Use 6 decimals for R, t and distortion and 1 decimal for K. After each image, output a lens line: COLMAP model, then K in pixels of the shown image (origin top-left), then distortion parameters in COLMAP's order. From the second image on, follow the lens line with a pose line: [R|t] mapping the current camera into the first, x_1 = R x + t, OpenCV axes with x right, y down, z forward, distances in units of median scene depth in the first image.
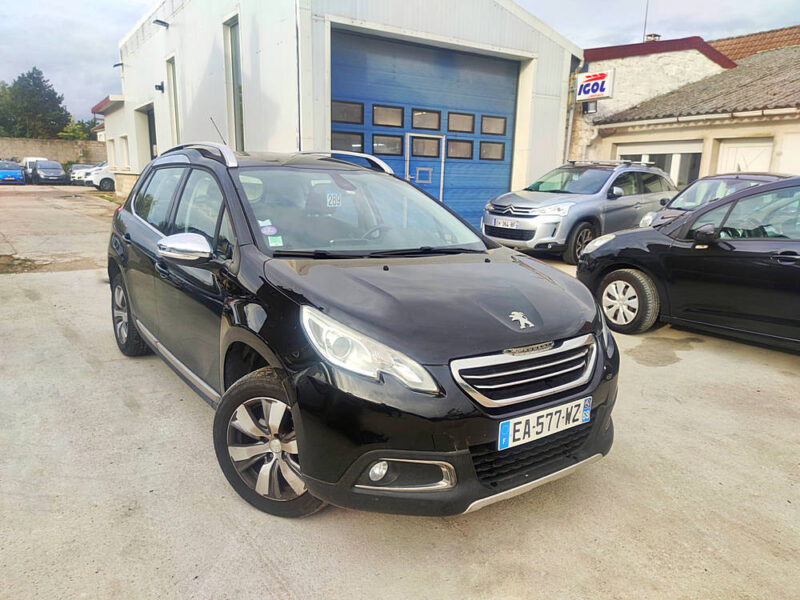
lens RADIAL K [[567.2, 0, 400.0], [0, 567.2, 300.0], [0, 0, 1]] dist [0.034508, -0.026613]
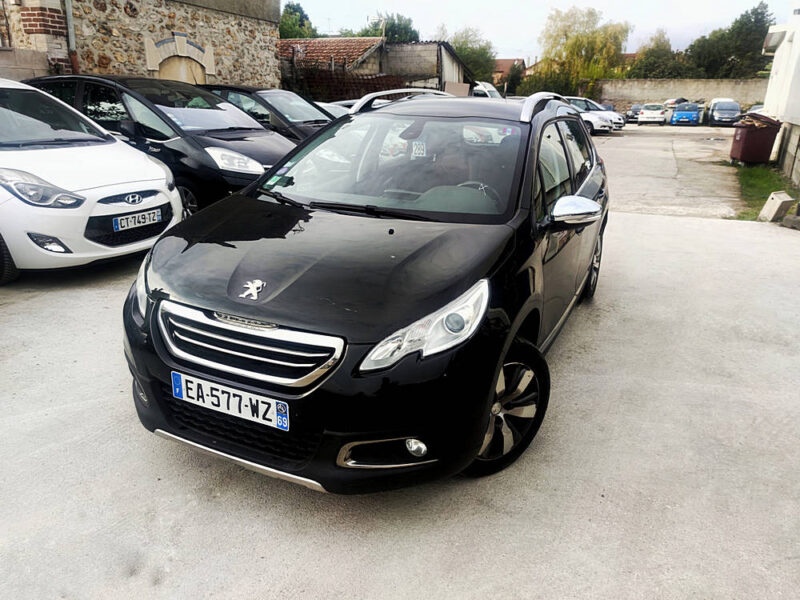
lens RADIAL K [[567.2, 0, 400.0], [0, 567.2, 300.0], [0, 0, 1]] dist [0.034508, -0.026613]
pose [[0.525765, 0.277290, -0.804165, 1.127372], [-0.197819, 0.959314, 0.201454, -0.188042], [0.827308, 0.053162, 0.559227, 0.716485]]
